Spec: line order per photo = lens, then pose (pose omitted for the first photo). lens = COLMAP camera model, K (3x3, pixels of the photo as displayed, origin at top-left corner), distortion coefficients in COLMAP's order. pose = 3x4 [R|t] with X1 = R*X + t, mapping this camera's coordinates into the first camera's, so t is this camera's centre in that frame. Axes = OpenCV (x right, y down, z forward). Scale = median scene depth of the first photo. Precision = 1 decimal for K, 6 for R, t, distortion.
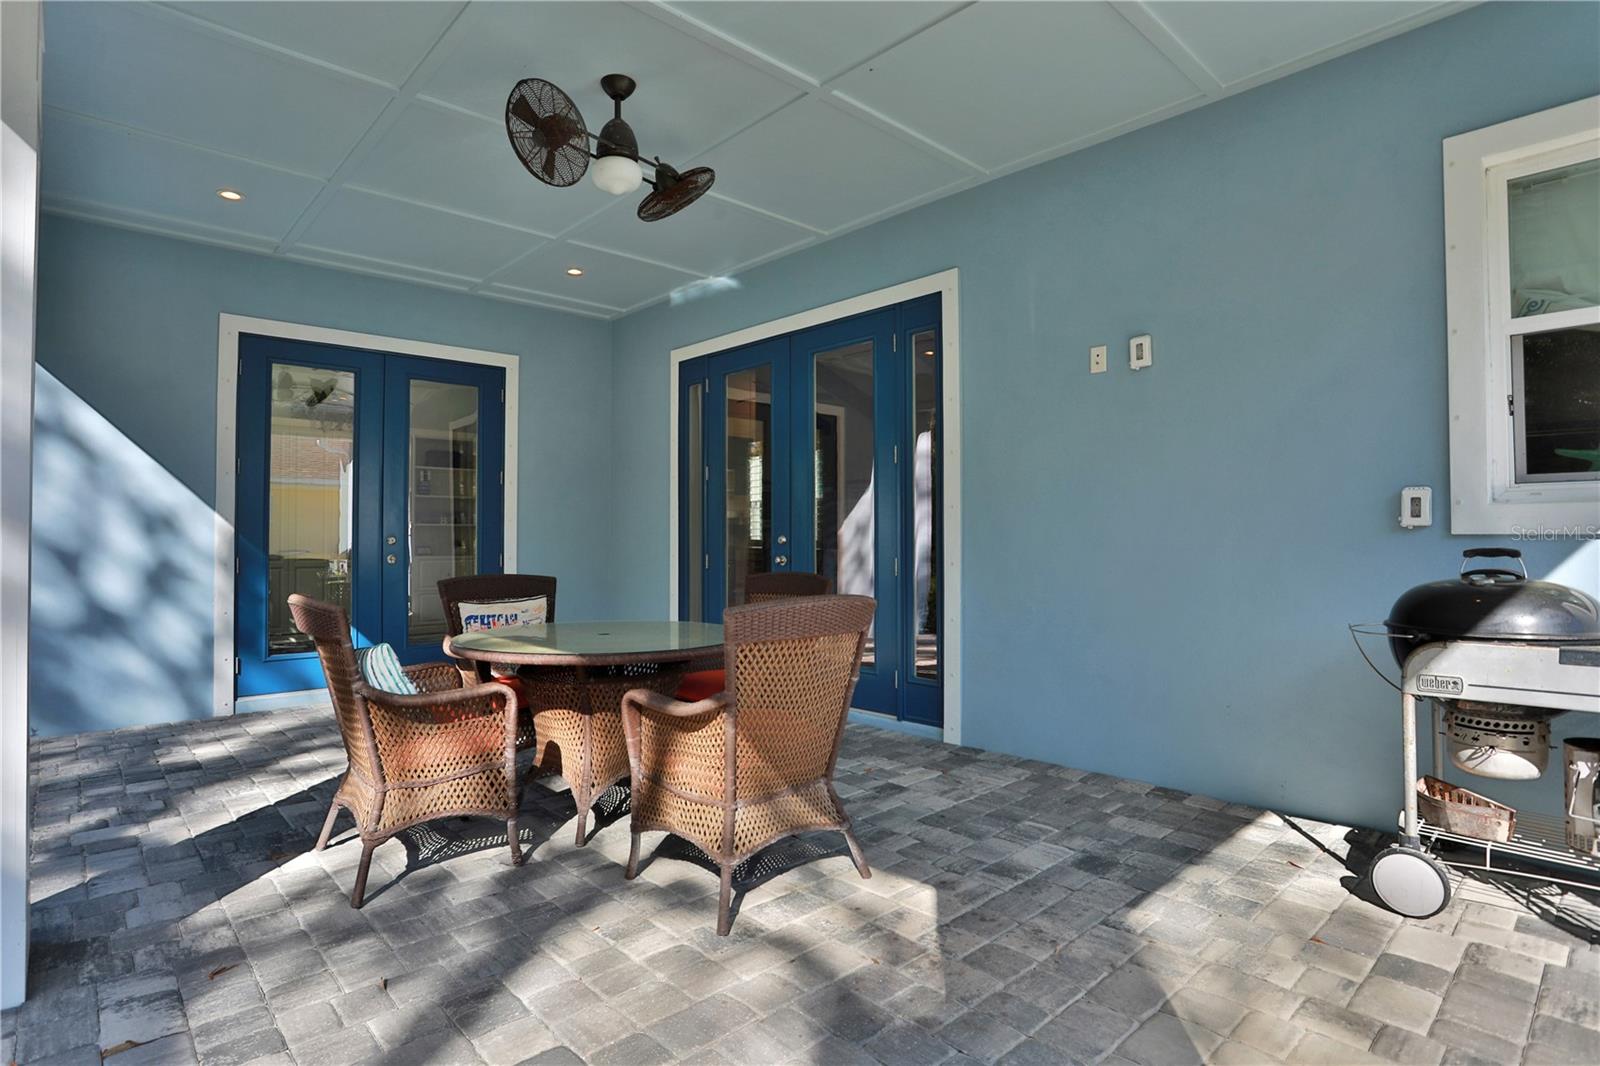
lens RADIAL K [[833.8, 0, 777.0], [0, 833.8, 531.9], [0, 0, 1]] dist [-0.083793, 0.046839]
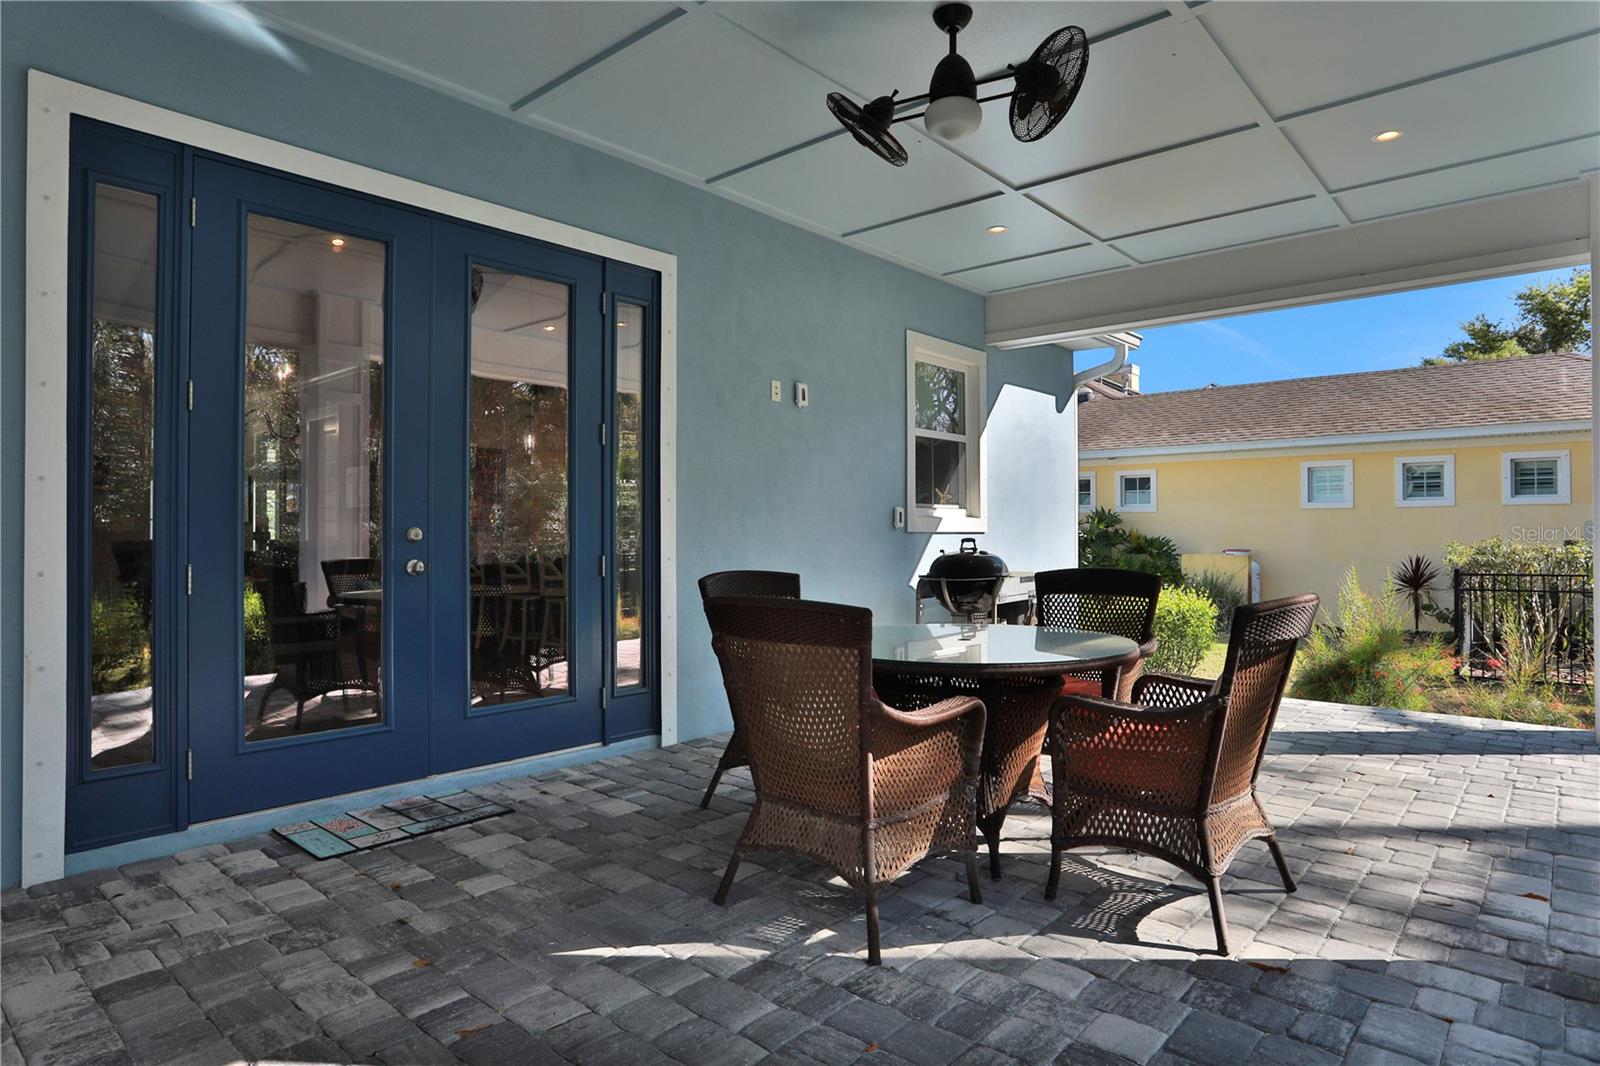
lens RADIAL K [[931.8, 0, 800.0], [0, 931.8, 533.0], [0, 0, 1]] dist [-0.050162, 0.001423]
pose [[-0.124847, 0.011913, 0.992104, -1.356435], [-0.000482, 0.999927, -0.012067, 0.032103], [-0.992176, -0.001985, -0.124832, 1.516142]]
